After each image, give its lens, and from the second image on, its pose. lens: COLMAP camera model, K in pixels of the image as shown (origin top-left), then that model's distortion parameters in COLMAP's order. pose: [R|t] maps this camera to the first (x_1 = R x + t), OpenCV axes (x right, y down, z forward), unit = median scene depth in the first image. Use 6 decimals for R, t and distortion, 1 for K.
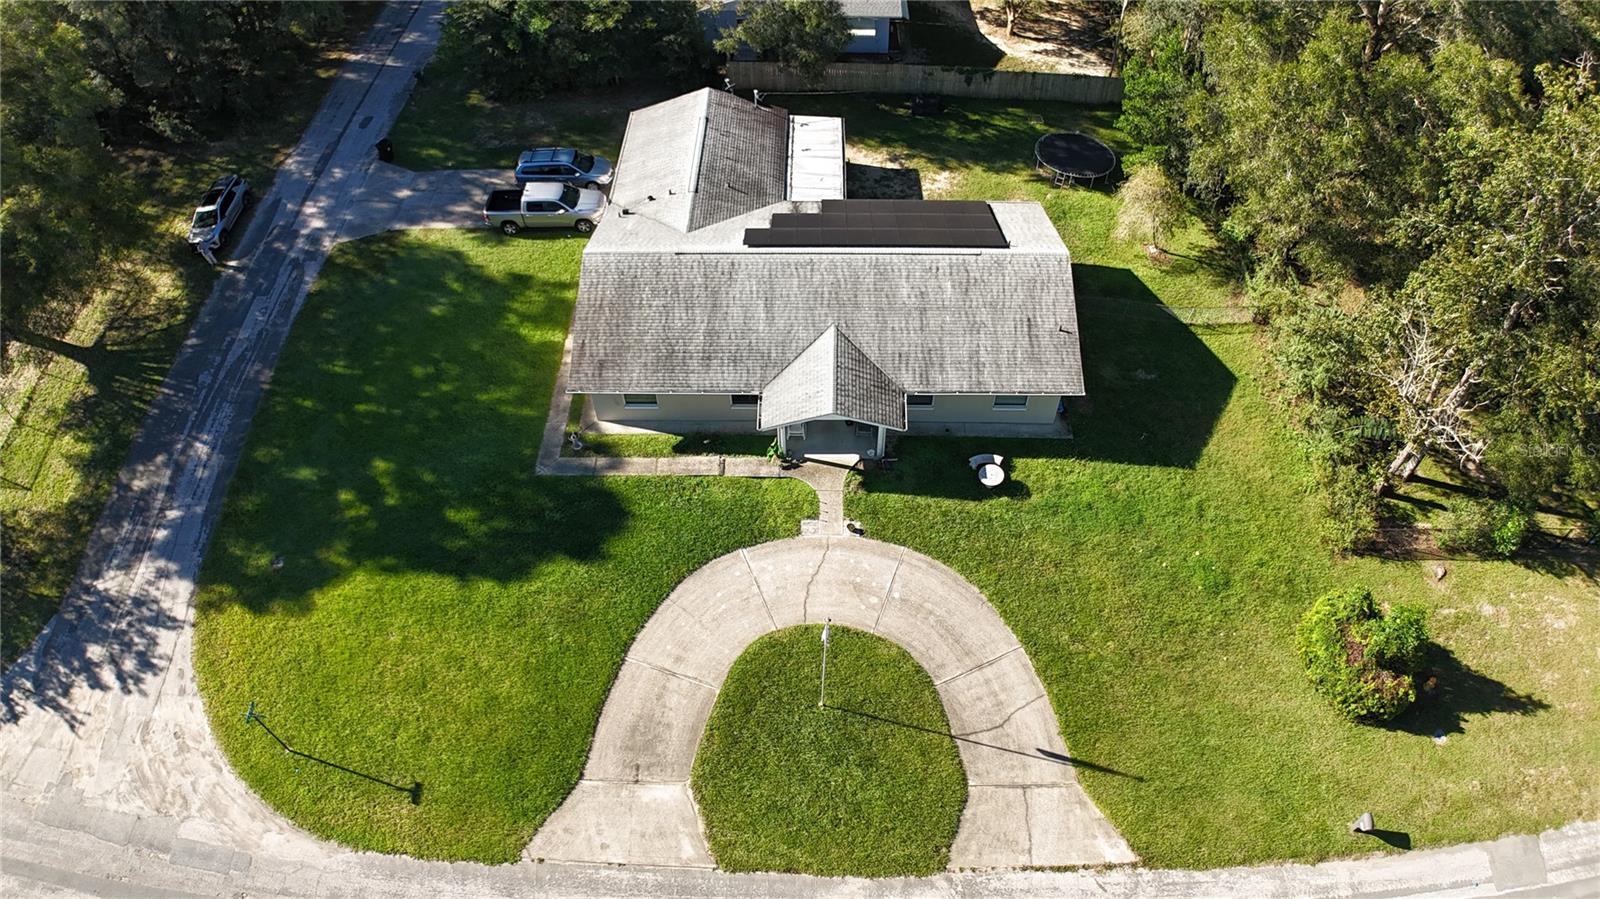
lens RADIAL K [[986.1, 0, 794.8], [0, 986.1, 442.2], [0, 0, 1]] dist [-0.188398, 0.023304]
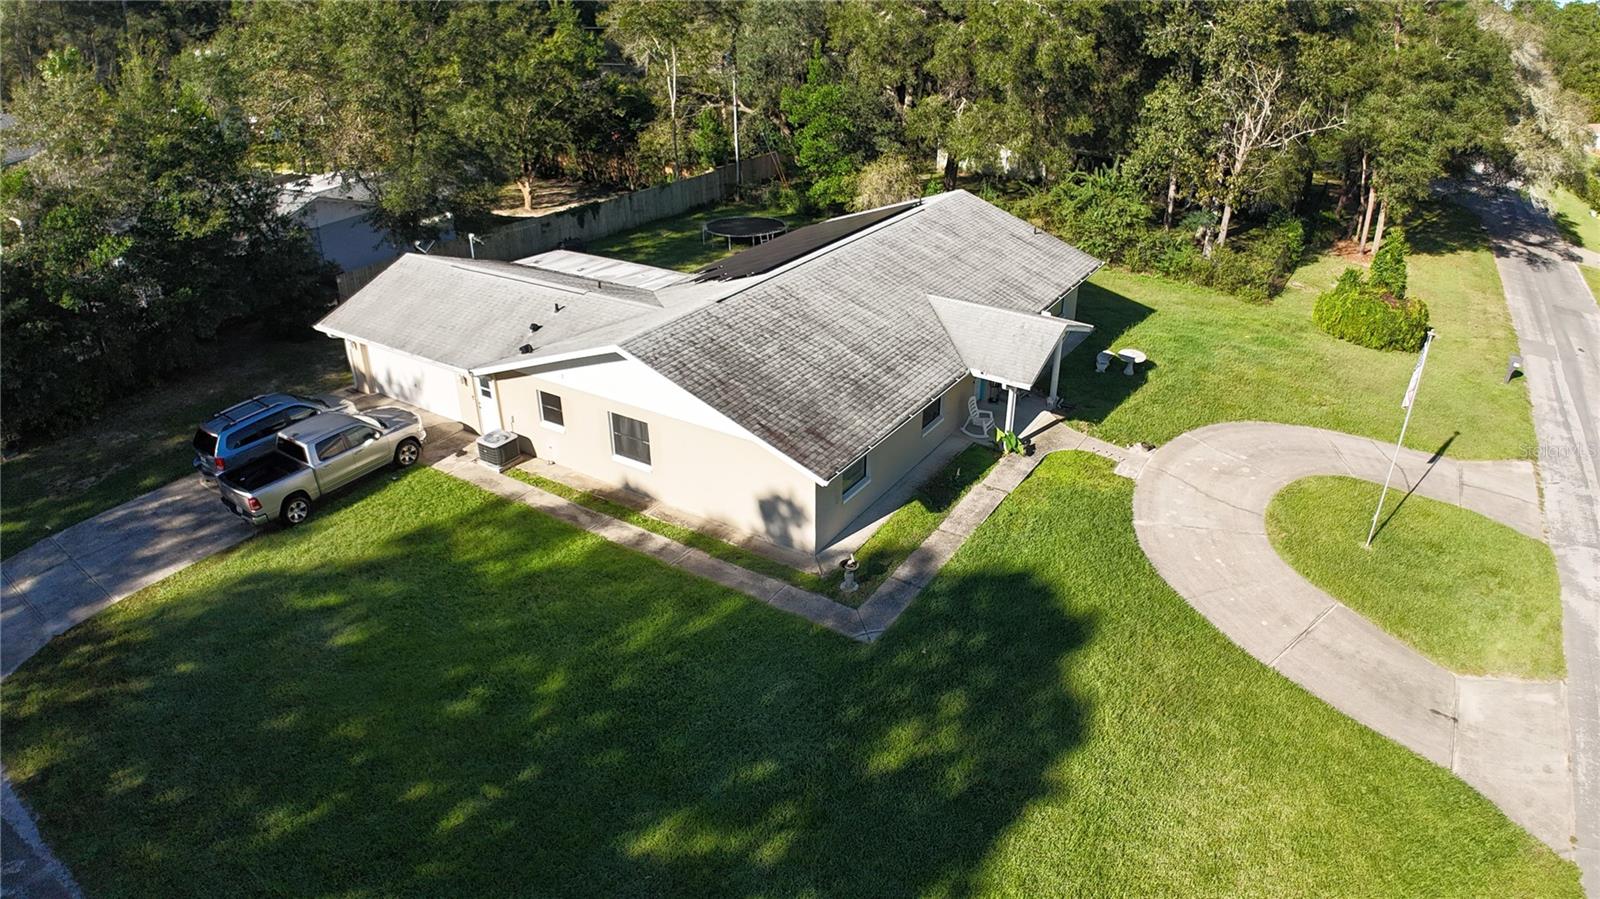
lens RADIAL K [[986.1, 0, 794.8], [0, 986.1, 442.2], [0, 0, 1]] dist [-0.188398, 0.023304]
pose [[0.534947, -0.377158, 0.756031, -0.652647], [0.654817, 0.750539, -0.088914, -0.030373], [-0.533897, 0.542626, 0.648468, 0.616706]]
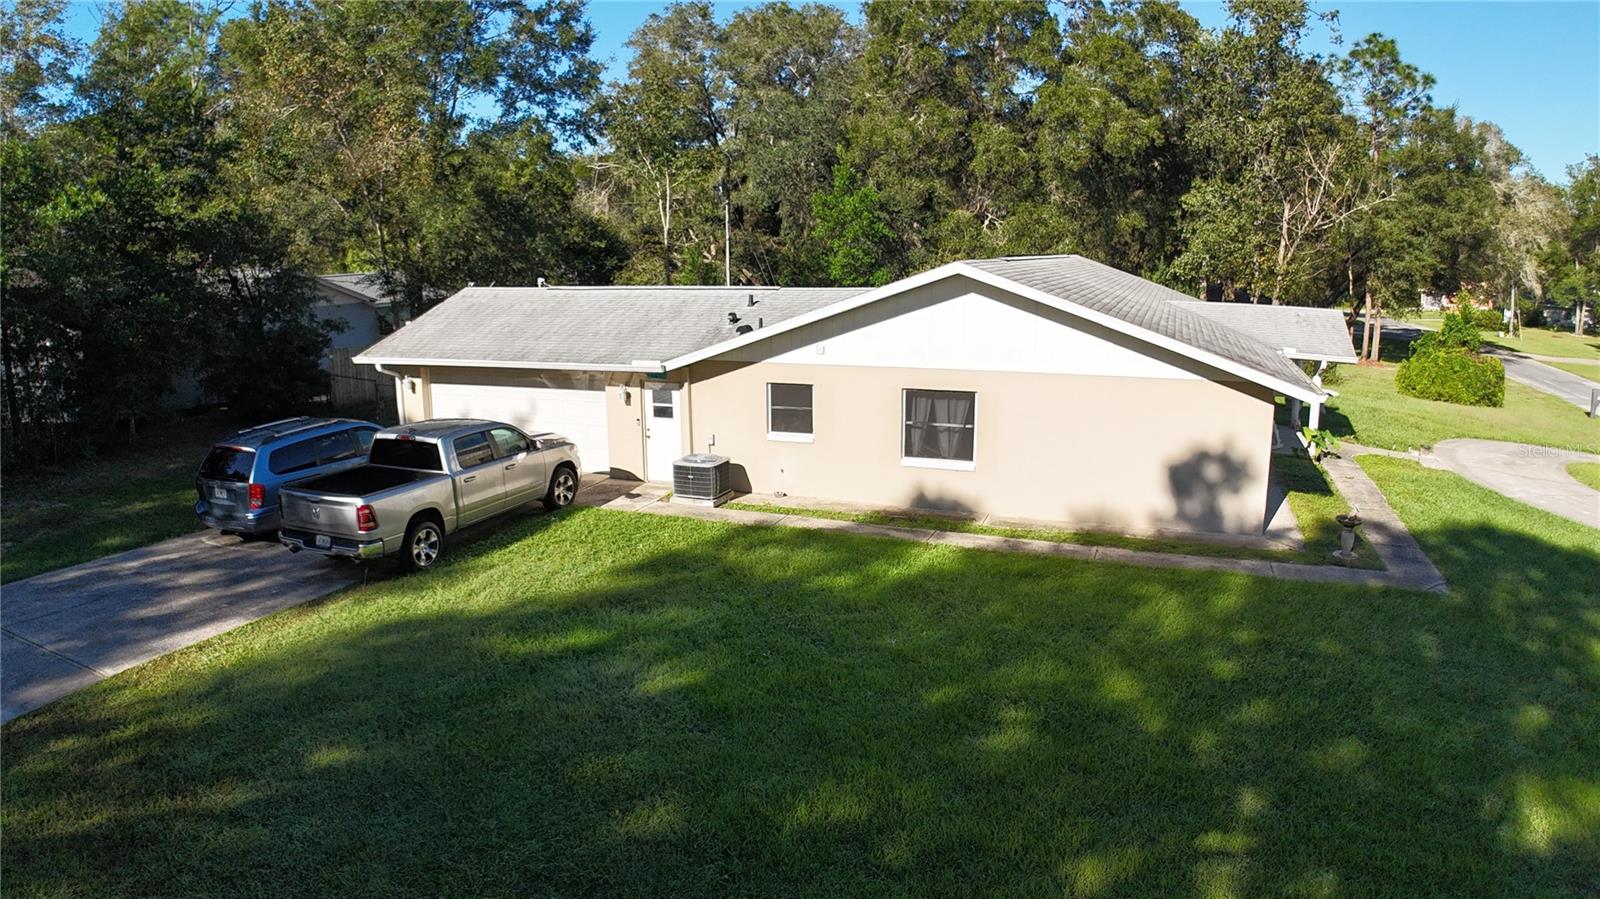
lens RADIAL K [[986.1, 0, 794.8], [0, 986.1, 442.2], [0, 0, 1]] dist [-0.188398, 0.023304]
pose [[0.351557, -0.171651, 0.920295, -0.661688], [0.727247, 0.669103, -0.153012, -0.136234], [-0.589508, 0.723074, 0.360061, 0.981894]]
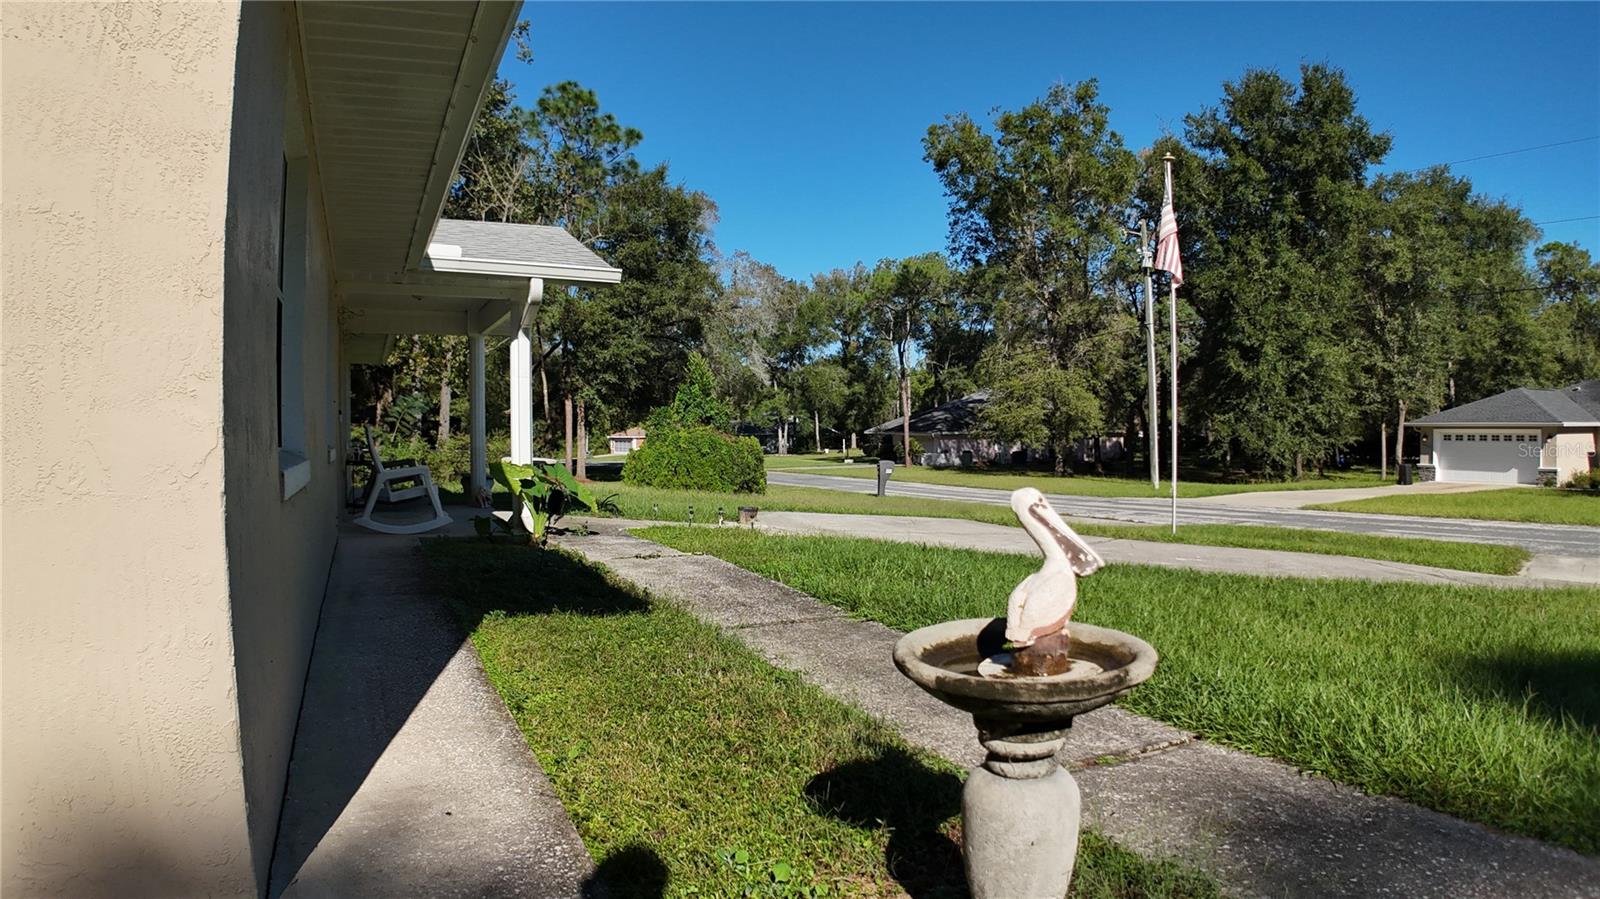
lens RADIAL K [[1009.0, 0, 800.0], [0, 1009.0, 449.5], [0, 0, 1]] dist [-0.188563, 0.025444]
pose [[-0.424651, -0.011323, 0.905287, -0.302857], [0.710731, 0.615242, 0.341084, -0.044970], [-0.560832, 0.788257, -0.253215, 1.009898]]
